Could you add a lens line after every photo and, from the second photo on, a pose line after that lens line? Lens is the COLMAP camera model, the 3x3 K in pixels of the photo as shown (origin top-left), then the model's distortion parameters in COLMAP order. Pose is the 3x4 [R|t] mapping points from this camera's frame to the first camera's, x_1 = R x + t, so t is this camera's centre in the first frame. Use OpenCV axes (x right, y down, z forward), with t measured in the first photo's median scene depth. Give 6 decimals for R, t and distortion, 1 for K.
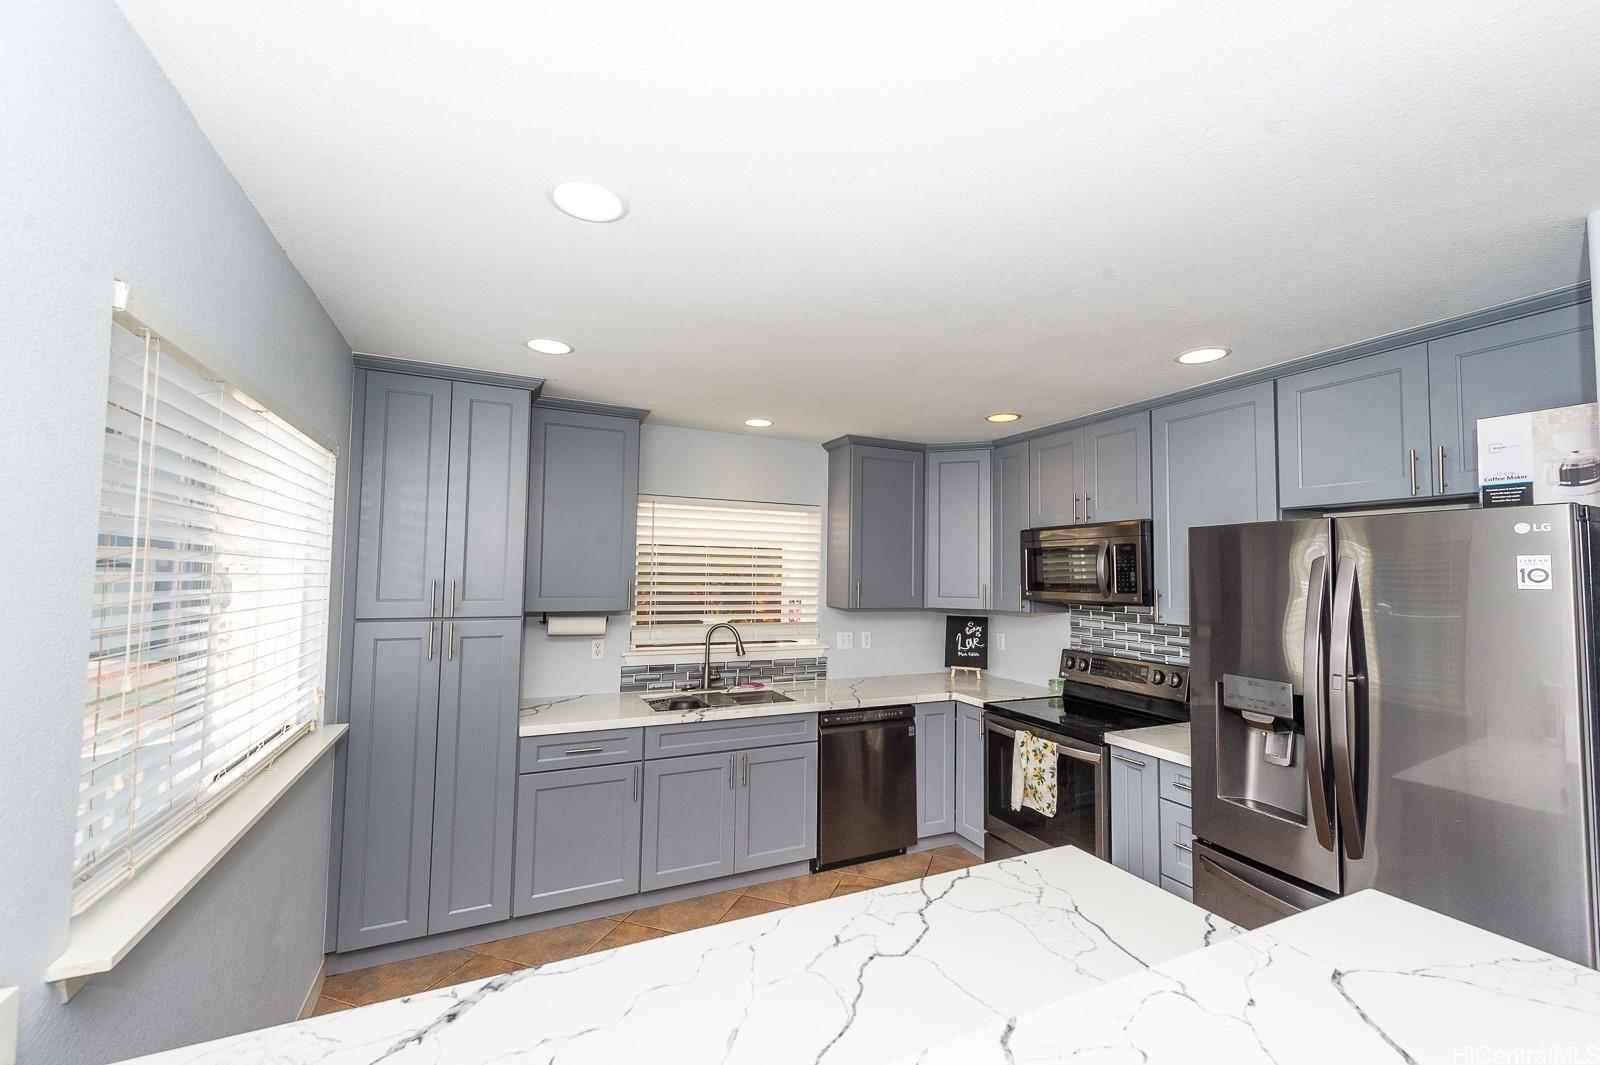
lens RADIAL K [[635.7, 0, 803.1], [0, 635.7, 539.8], [0, 0, 1]] dist [0.012966, -0.000050]
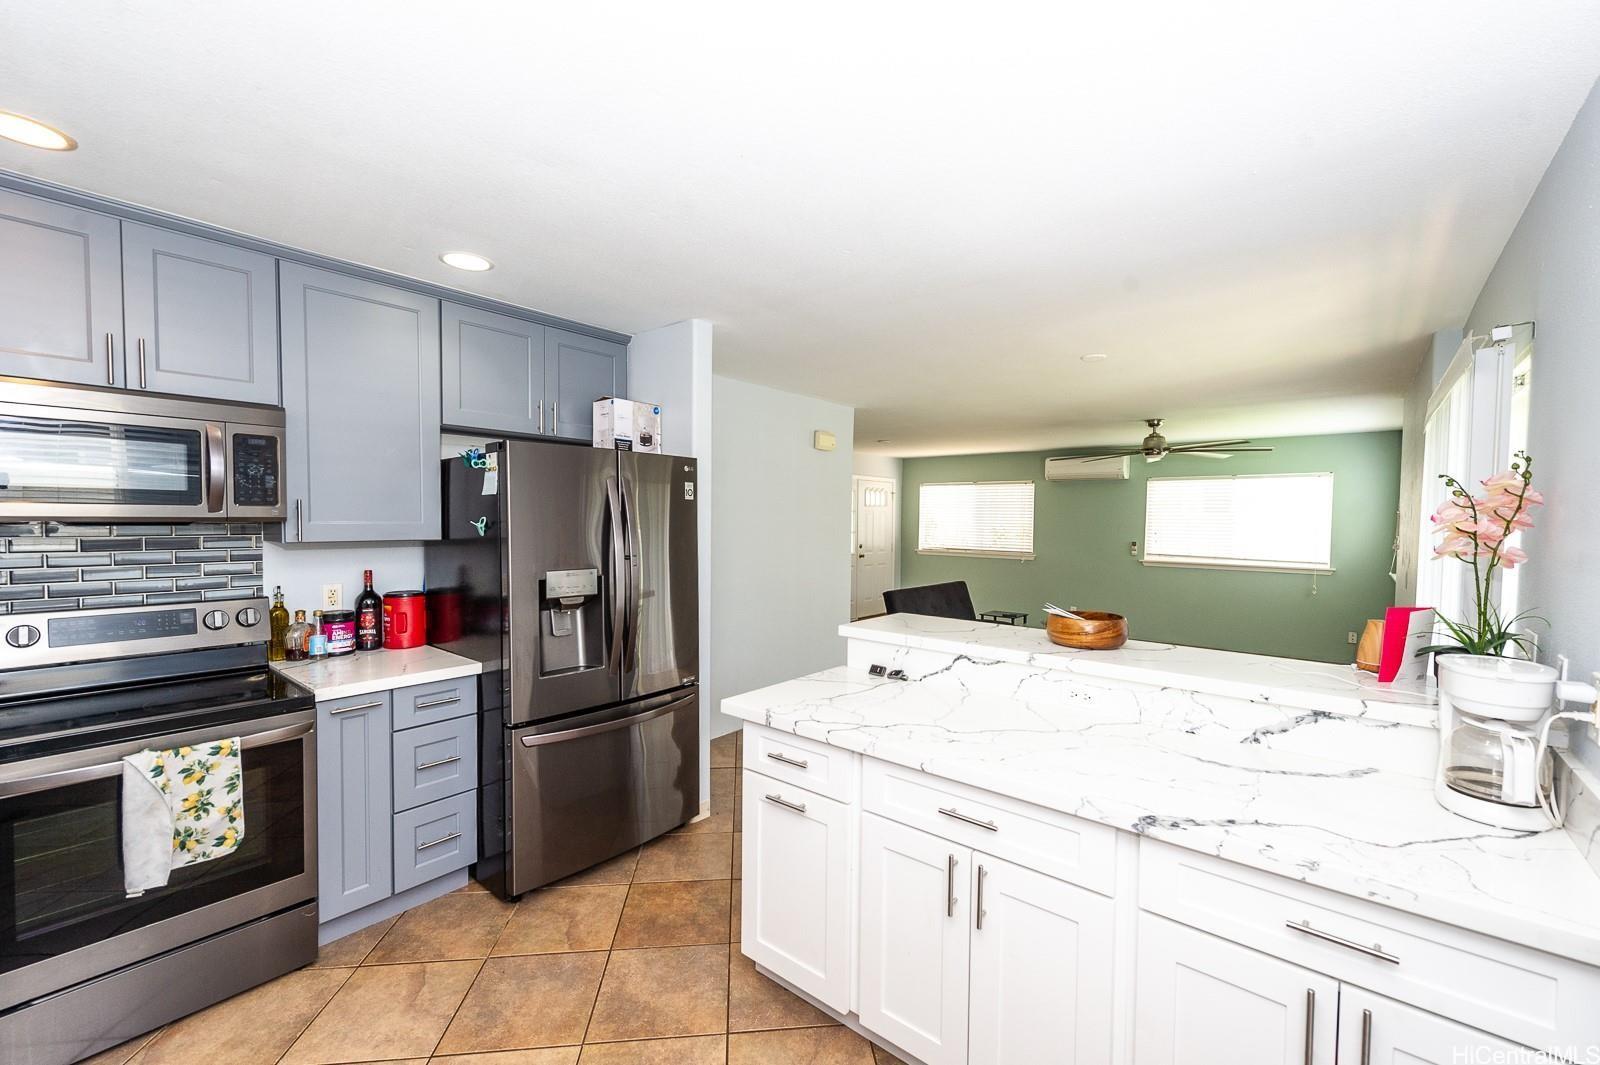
lens RADIAL K [[656.6, 0, 806.1], [0, 656.6, 541.0], [0, 0, 1]] dist [0.013856, -0.005031]
pose [[-0.430356, -0.053960, 0.901045, -0.437771], [-0.068930, 0.997261, 0.026800, 0.062589], [-0.900024, -0.050576, -0.432897, 0.771183]]
